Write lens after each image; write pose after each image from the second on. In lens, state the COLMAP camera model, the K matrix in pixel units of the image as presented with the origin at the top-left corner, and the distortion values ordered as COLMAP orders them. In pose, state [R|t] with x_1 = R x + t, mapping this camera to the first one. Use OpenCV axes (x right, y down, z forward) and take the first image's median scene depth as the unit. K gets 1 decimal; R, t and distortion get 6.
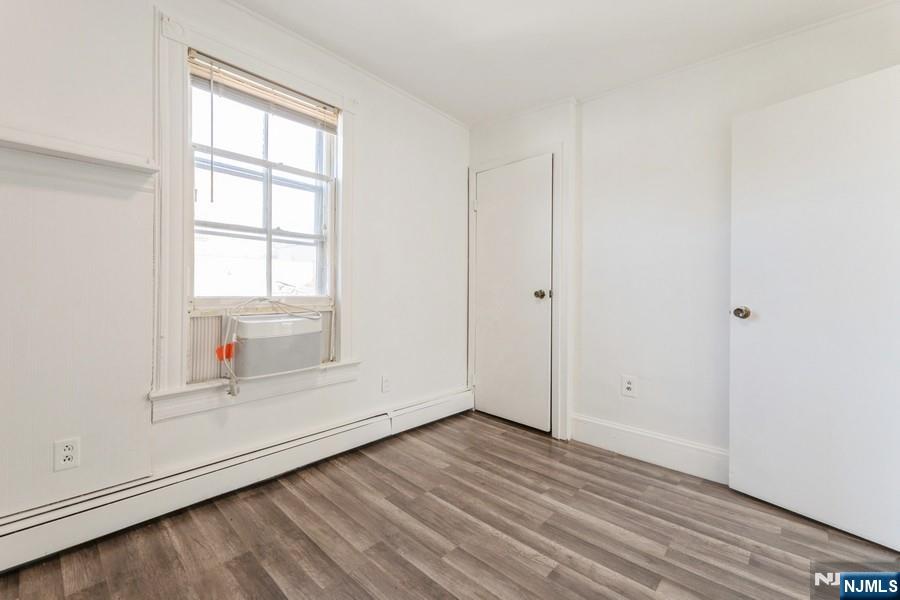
lens RADIAL K [[381.5, 0, 447.0], [0, 381.5, 287.4], [0, 0, 1]] dist [0.000062, -0.000049]
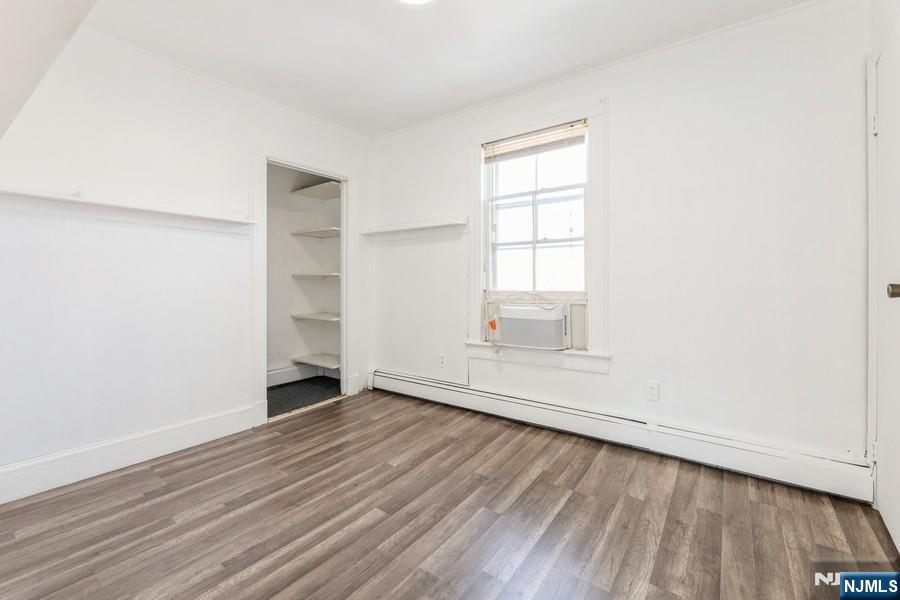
lens RADIAL K [[381.5, 0, 447.0], [0, 381.5, 287.4], [0, 0, 1]] dist [0.000062, -0.000049]
pose [[0.113780, -0.008915, -0.993466, 0.834498], [0.005452, 0.999950, -0.008349, 0.022090], [0.993491, -0.004467, 0.113823, 0.539889]]
